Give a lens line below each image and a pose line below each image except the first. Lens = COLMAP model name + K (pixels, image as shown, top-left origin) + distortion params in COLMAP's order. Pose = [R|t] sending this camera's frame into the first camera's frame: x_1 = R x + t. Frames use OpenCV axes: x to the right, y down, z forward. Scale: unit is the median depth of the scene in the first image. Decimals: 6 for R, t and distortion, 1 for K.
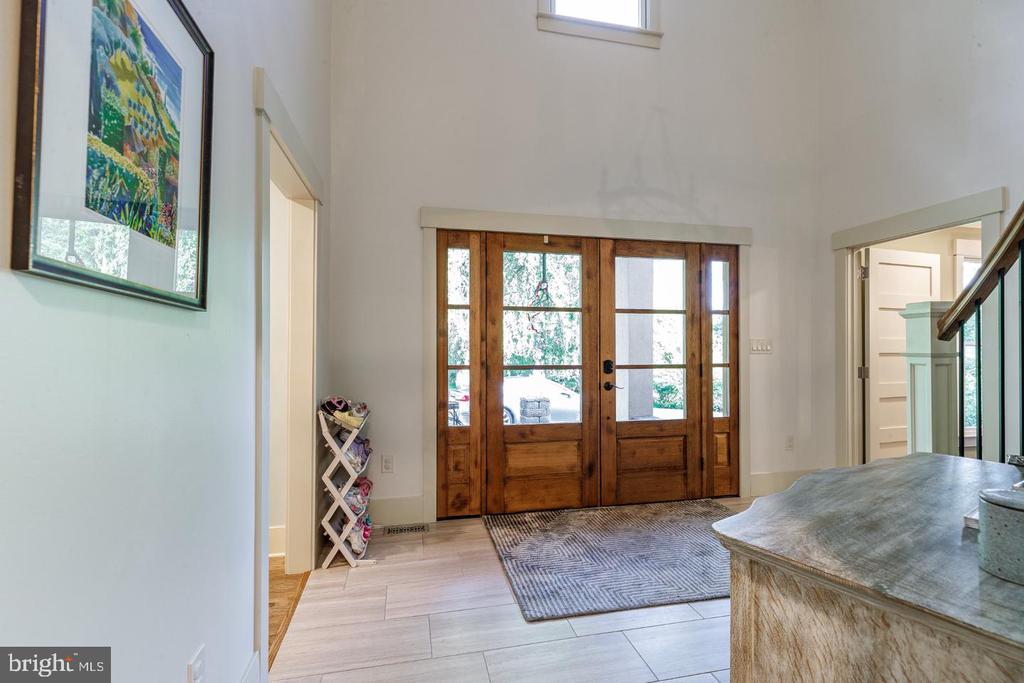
lens RADIAL K [[462.5, 0, 512.5], [0, 462.5, 343.4], [0, 0, 1]] dist [0.000177, -0.000007]
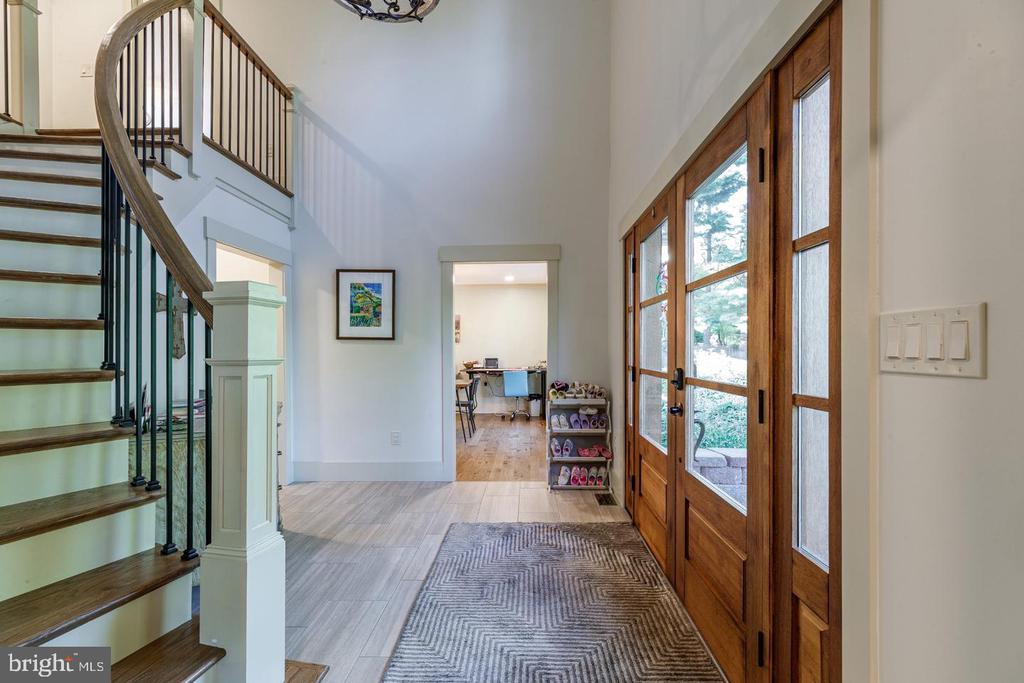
lens RADIAL K [[462.5, 0, 513.9], [0, 462.5, 345.1], [0, 0, 1]] dist [0.000177, -0.000007]
pose [[-0.249405, -0.002594, -0.968396, 1.115408], [0.013737, 0.999886, -0.006216, 0.002109], [0.968302, -0.014853, -0.249341, 1.187278]]
